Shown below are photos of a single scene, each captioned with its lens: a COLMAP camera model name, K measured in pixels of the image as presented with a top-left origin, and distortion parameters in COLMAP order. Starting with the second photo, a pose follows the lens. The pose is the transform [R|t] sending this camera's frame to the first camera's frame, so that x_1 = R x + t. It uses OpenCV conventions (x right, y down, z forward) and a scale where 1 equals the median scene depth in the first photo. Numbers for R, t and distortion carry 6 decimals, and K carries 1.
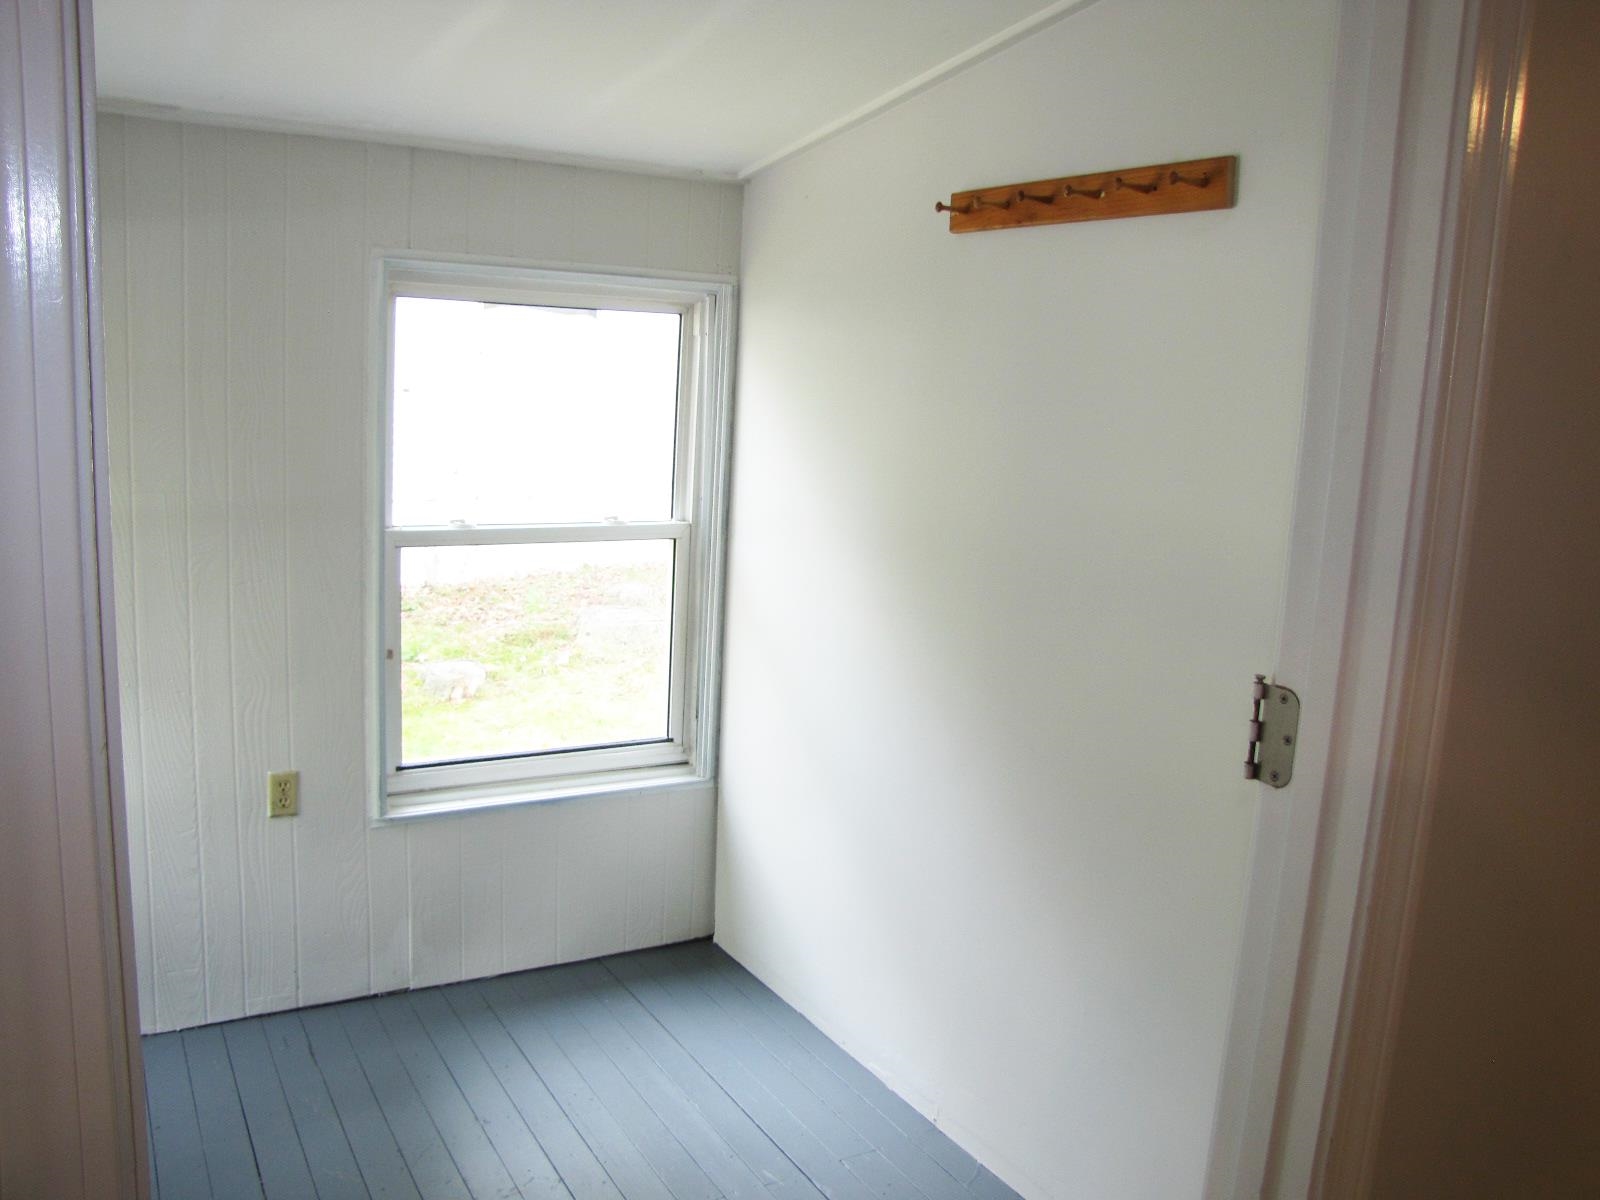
lens RADIAL K [[1321.9, 0, 808.6], [0, 1321.9, 593.6], [0, 0, 1]] dist [-0.194124, 0.171338]
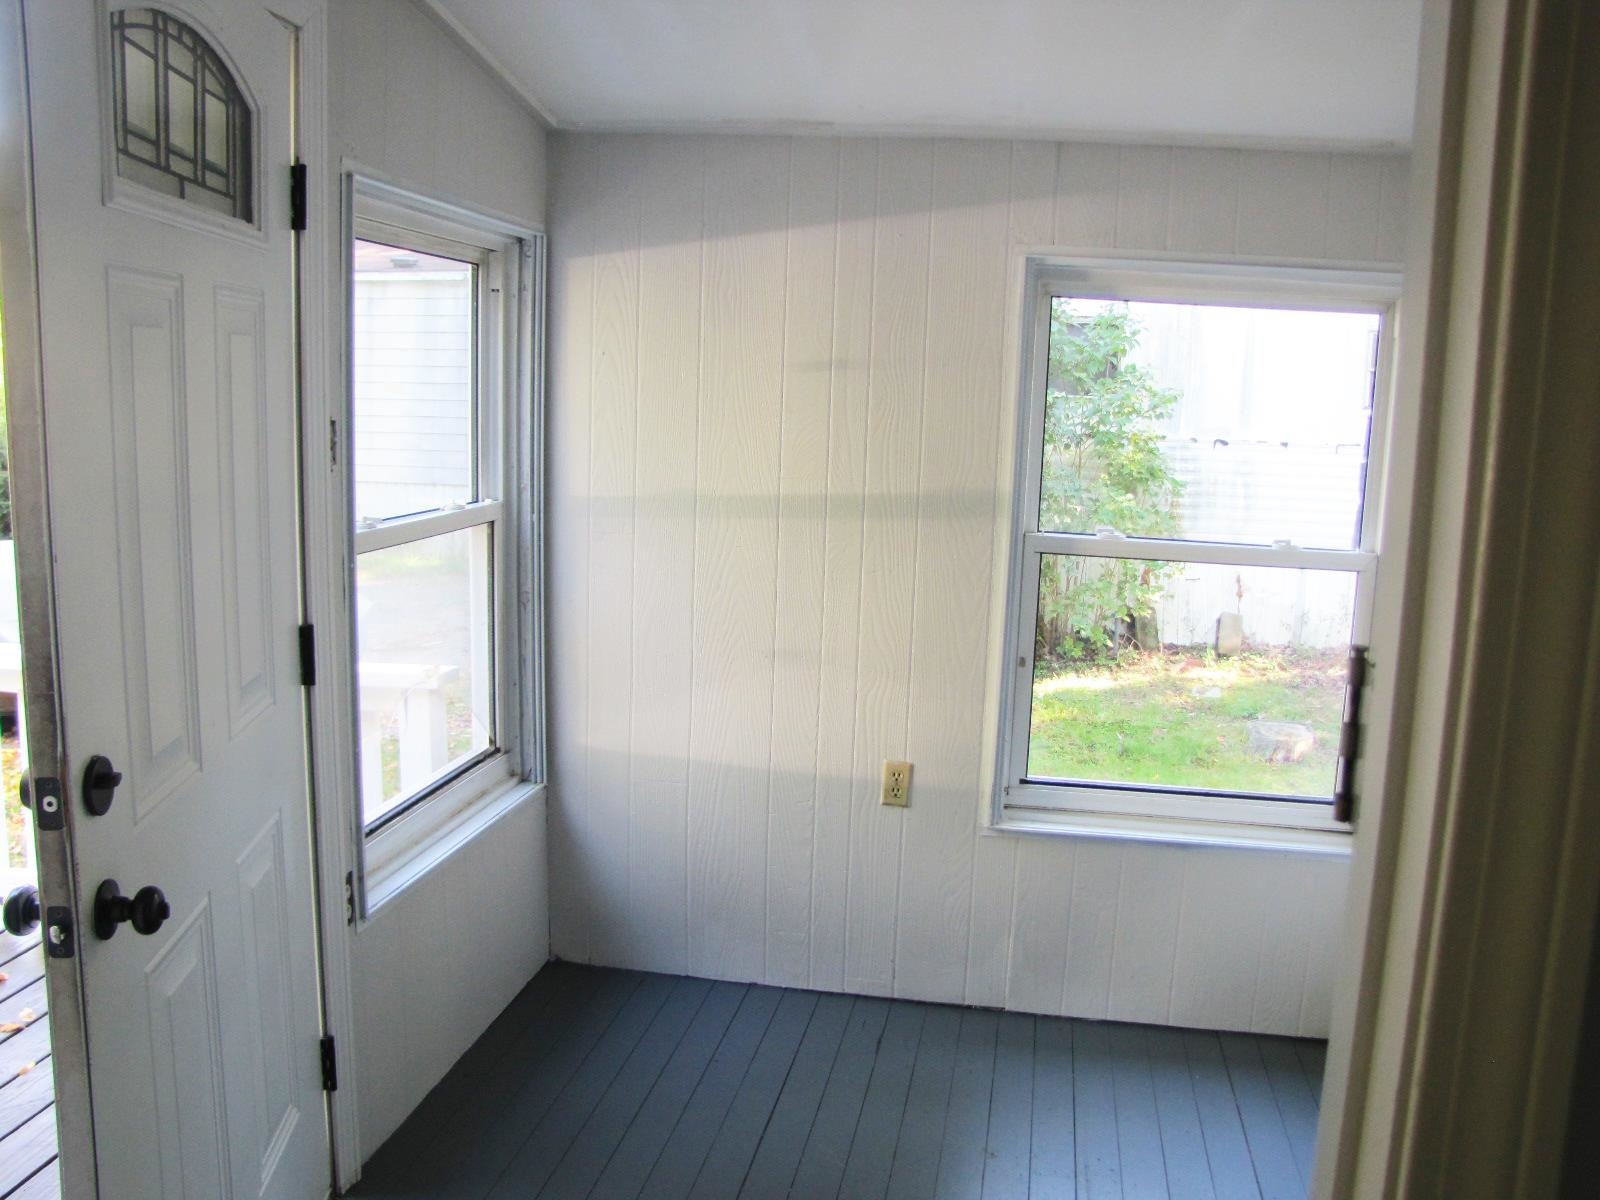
lens RADIAL K [[1321.9, 0, 808.6], [0, 1321.9, 593.6], [0, 0, 1]] dist [-0.194124, 0.171338]
pose [[0.761524, 0.075938, -0.643673, 0.182031], [-0.110299, 0.993810, -0.013248, 0.025998], [0.638683, 0.081085, 0.765186, 0.134382]]
